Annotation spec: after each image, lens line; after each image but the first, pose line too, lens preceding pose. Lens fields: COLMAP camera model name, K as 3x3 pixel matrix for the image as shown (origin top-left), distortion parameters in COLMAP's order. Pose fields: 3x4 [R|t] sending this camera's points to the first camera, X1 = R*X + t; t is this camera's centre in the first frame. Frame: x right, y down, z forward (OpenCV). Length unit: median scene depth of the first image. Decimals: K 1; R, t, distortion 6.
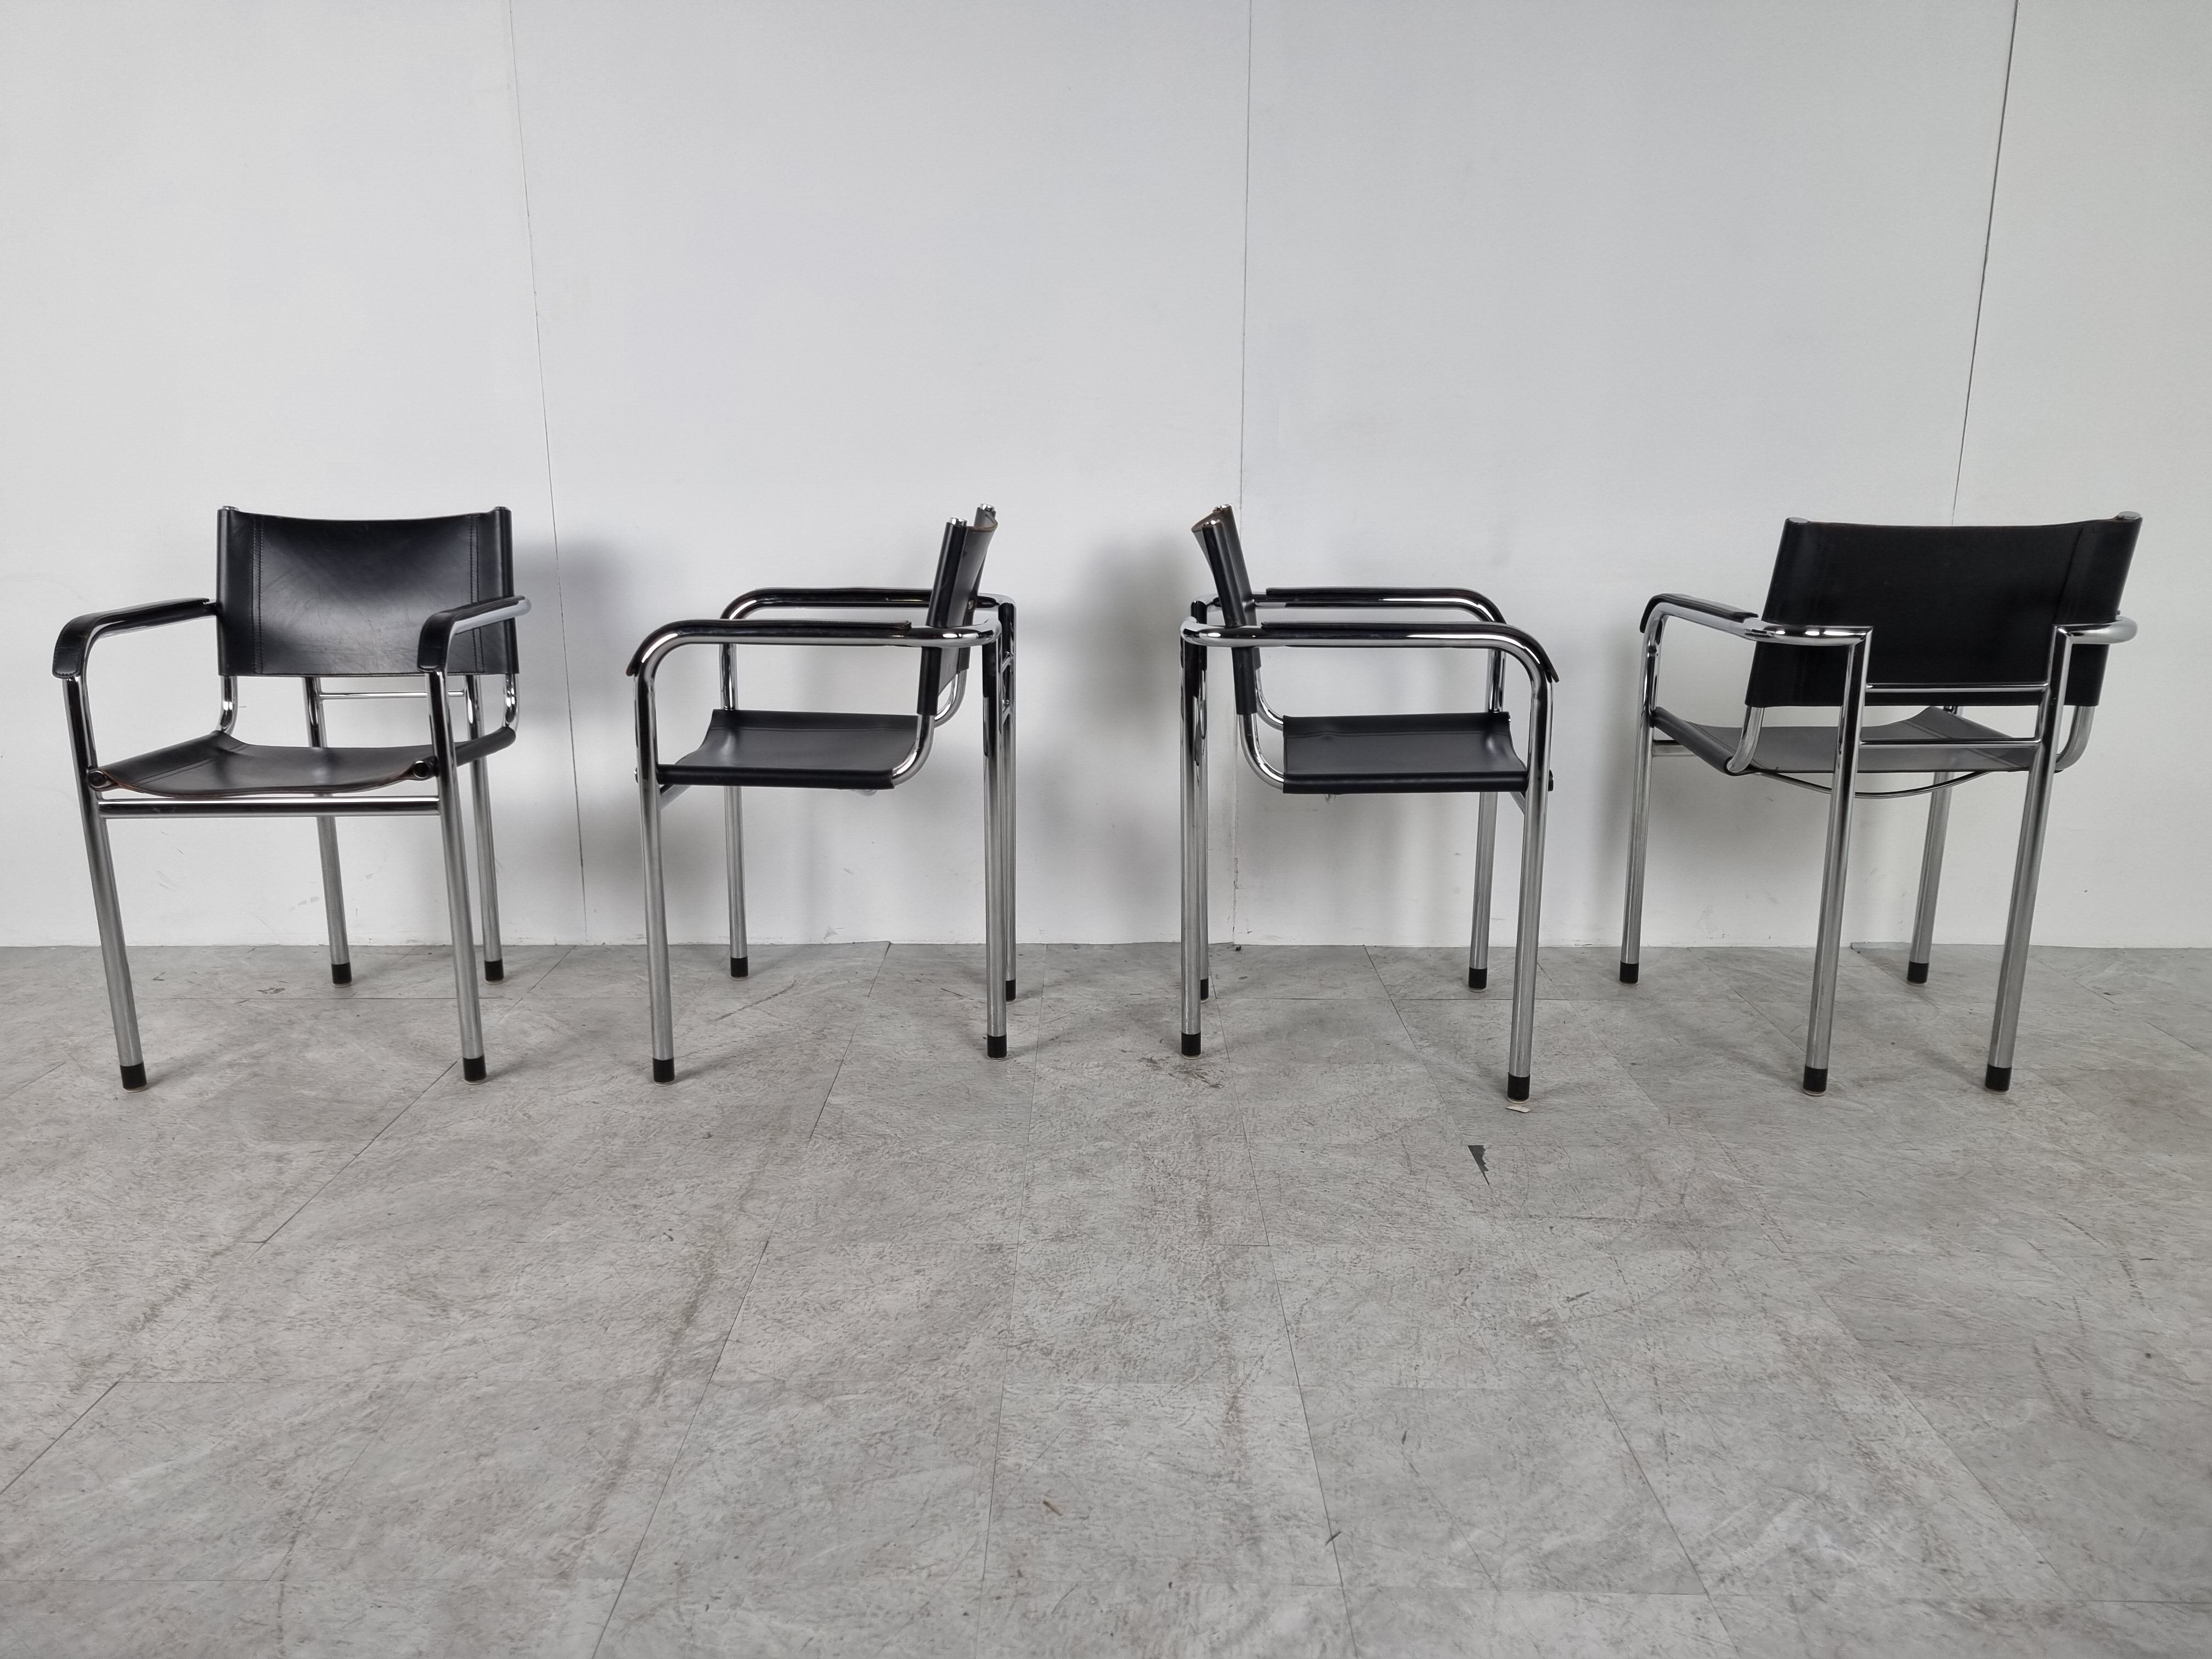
lens RADIAL K [[1661.7, 0, 1074.8], [0, 1661.7, 858.5], [0, 0, 1]] dist [0.074786, -0.049813]
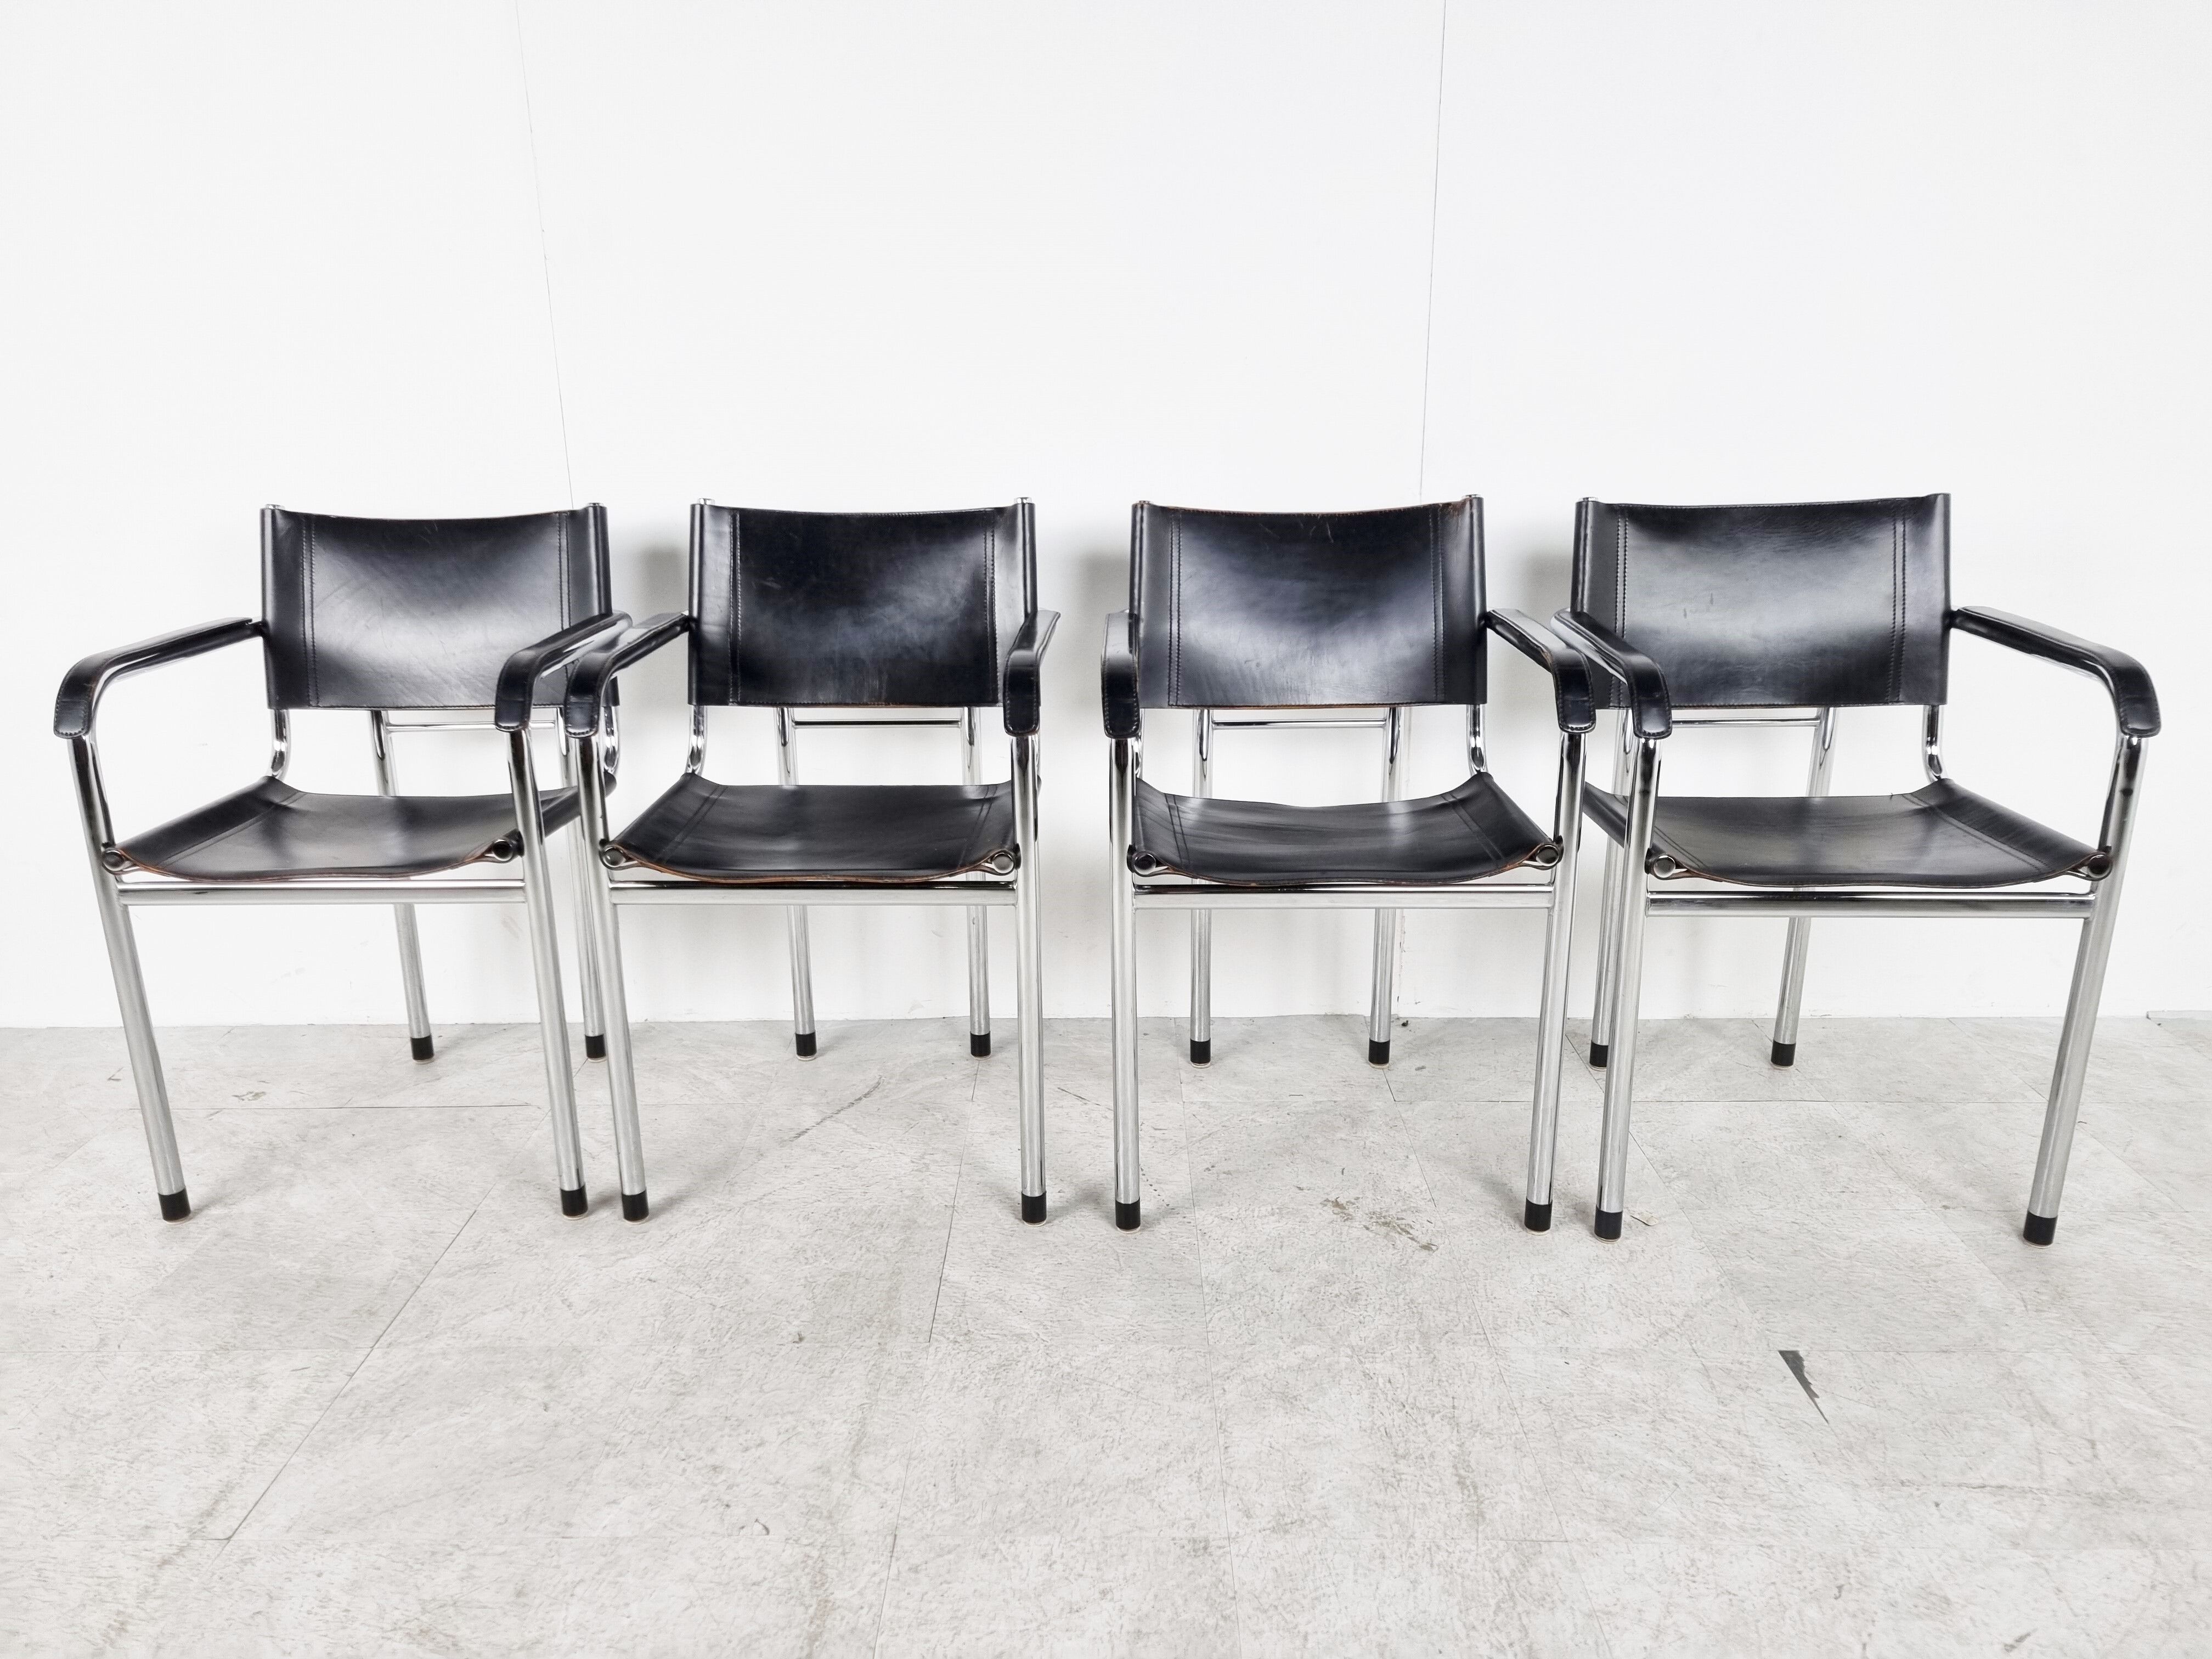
lens RADIAL K [[1661.7, 0, 1080.1], [0, 1661.7, 869.5], [0, 0, 1]] dist [0.074786, -0.049813]
pose [[0.999965, -0.007849, -0.003008, -0.090329], [0.008005, 0.998394, 0.056085, -0.104378], [0.002563, -0.056107, 0.998421, 0.247831]]
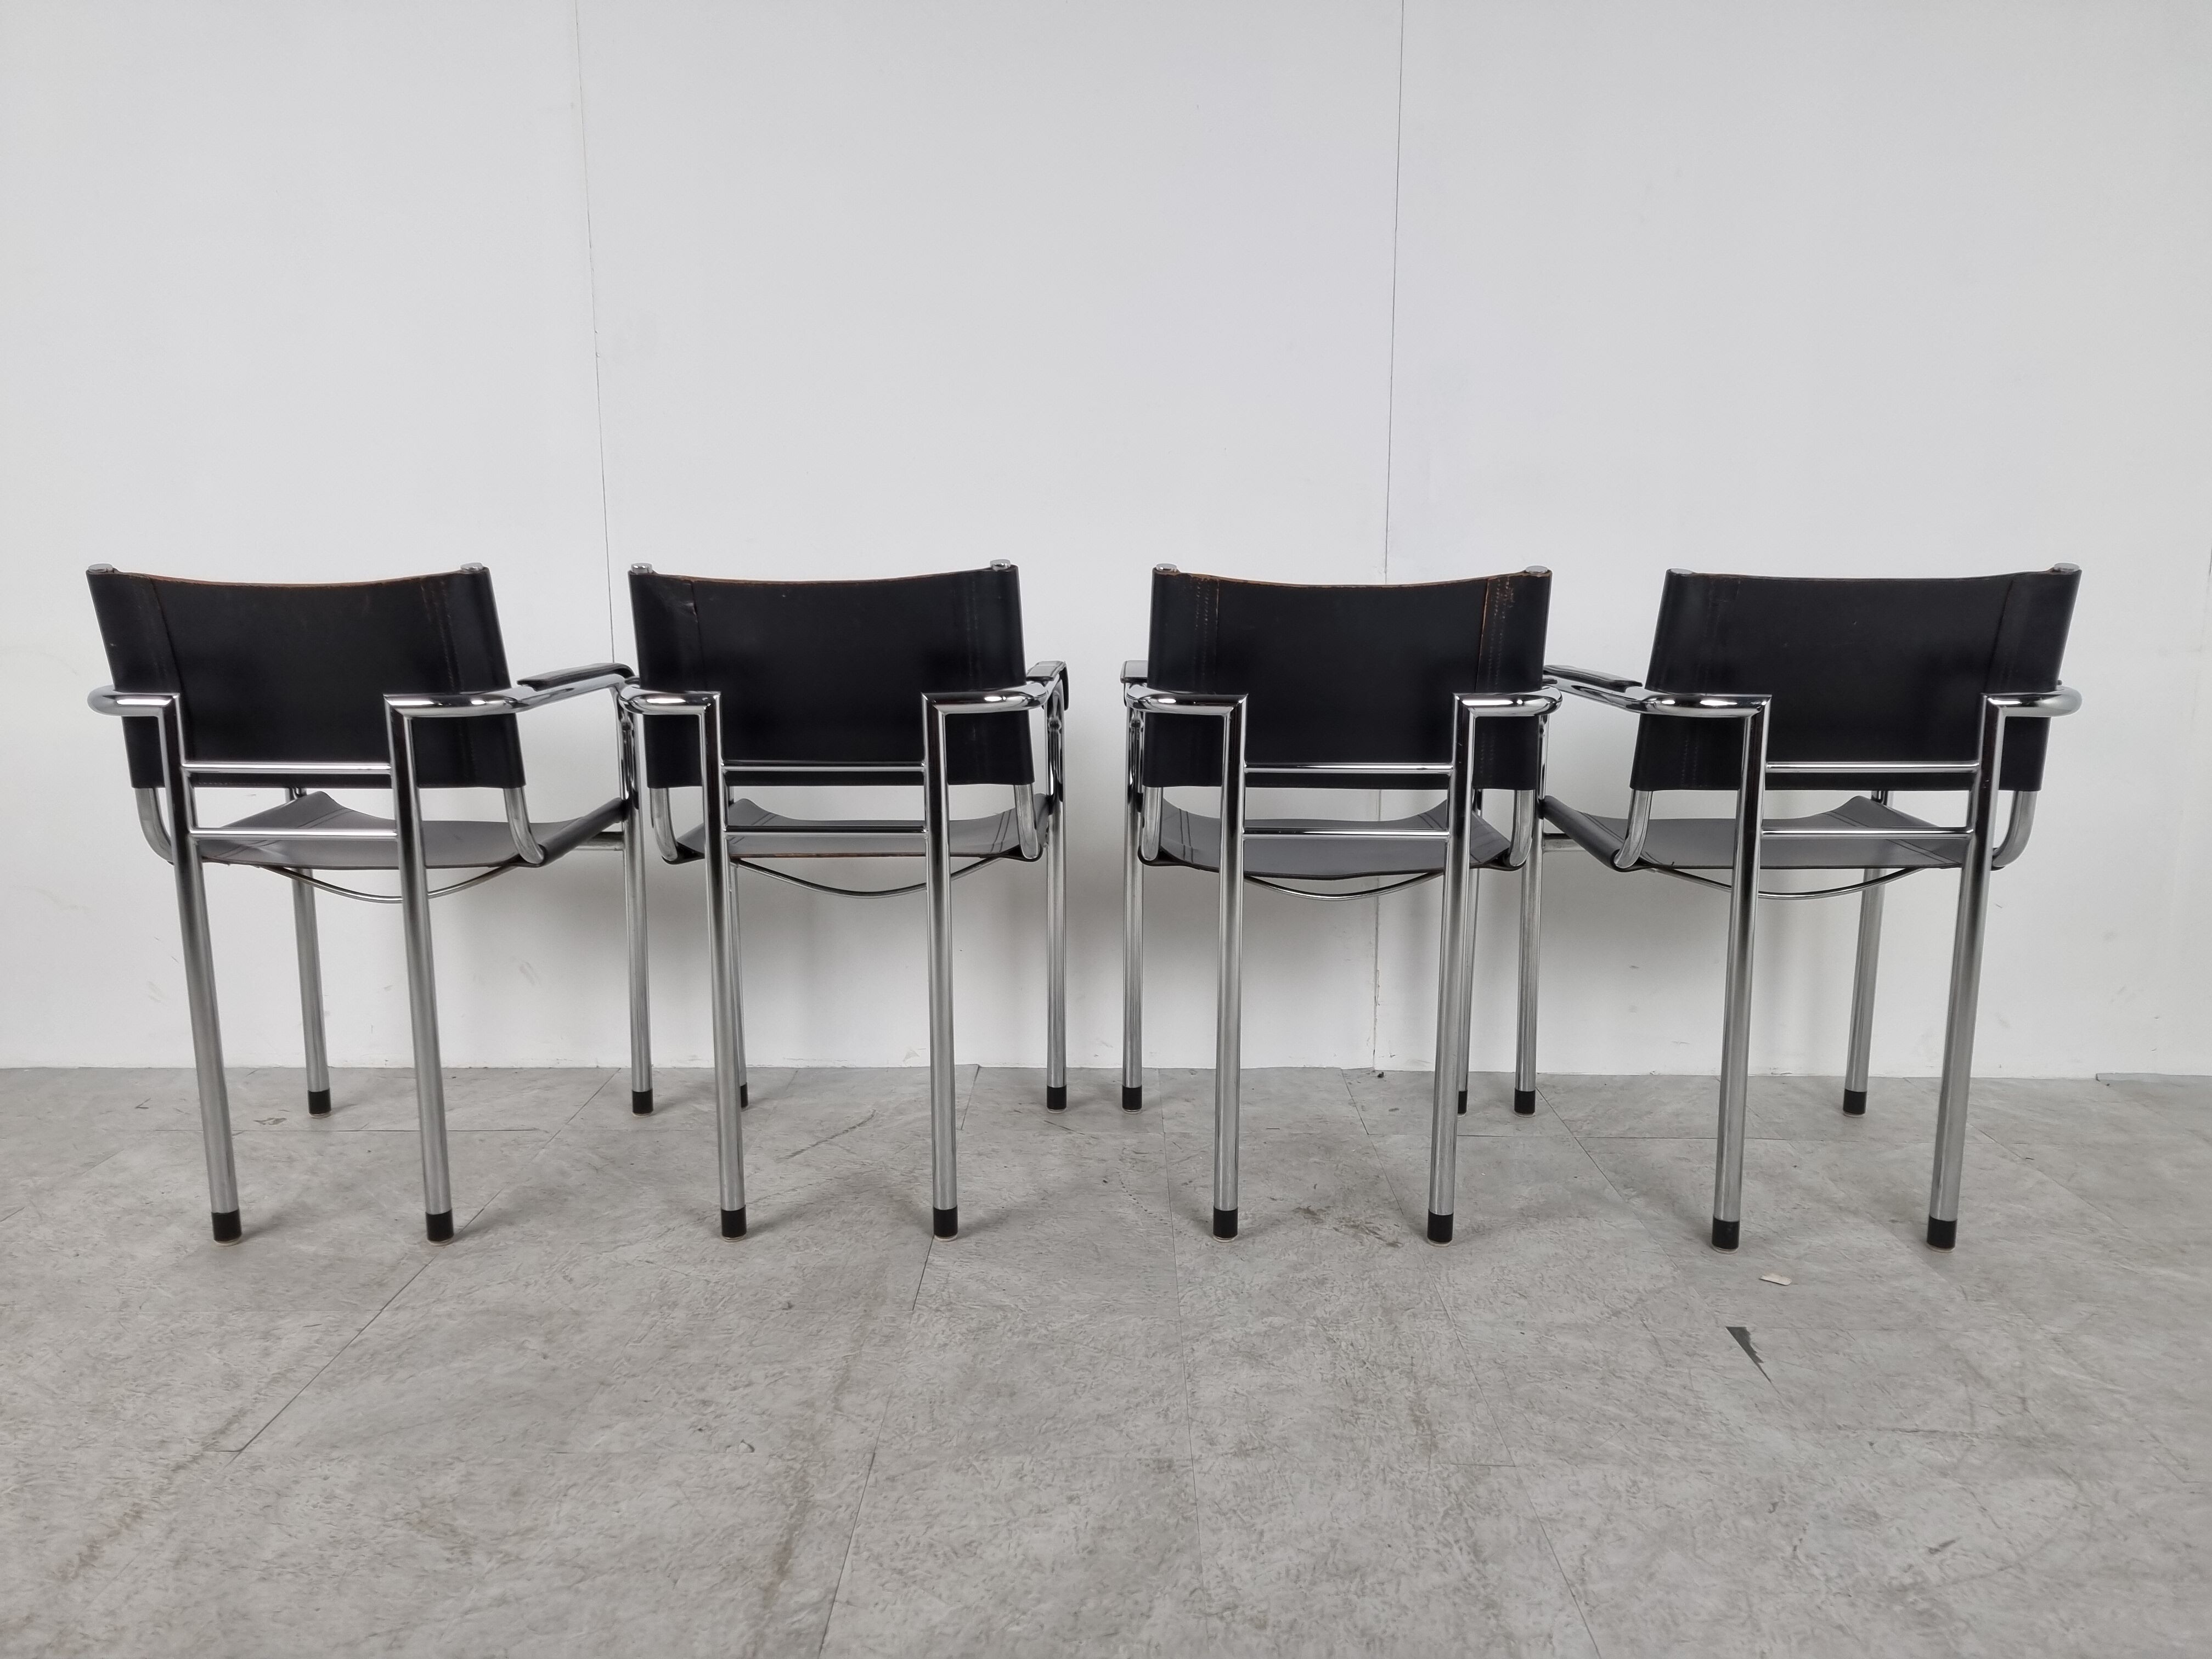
lens RADIAL K [[1661.7, 0, 1076.7], [0, 1661.7, 856.4], [0, 0, 1]] dist [0.074786, -0.049813]
pose [[0.999953, 0.002856, -0.009267, -0.076886], [-0.003503, 0.997500, -0.070573, 0.003716], [0.009042, 0.070602, 0.997464, 0.181170]]
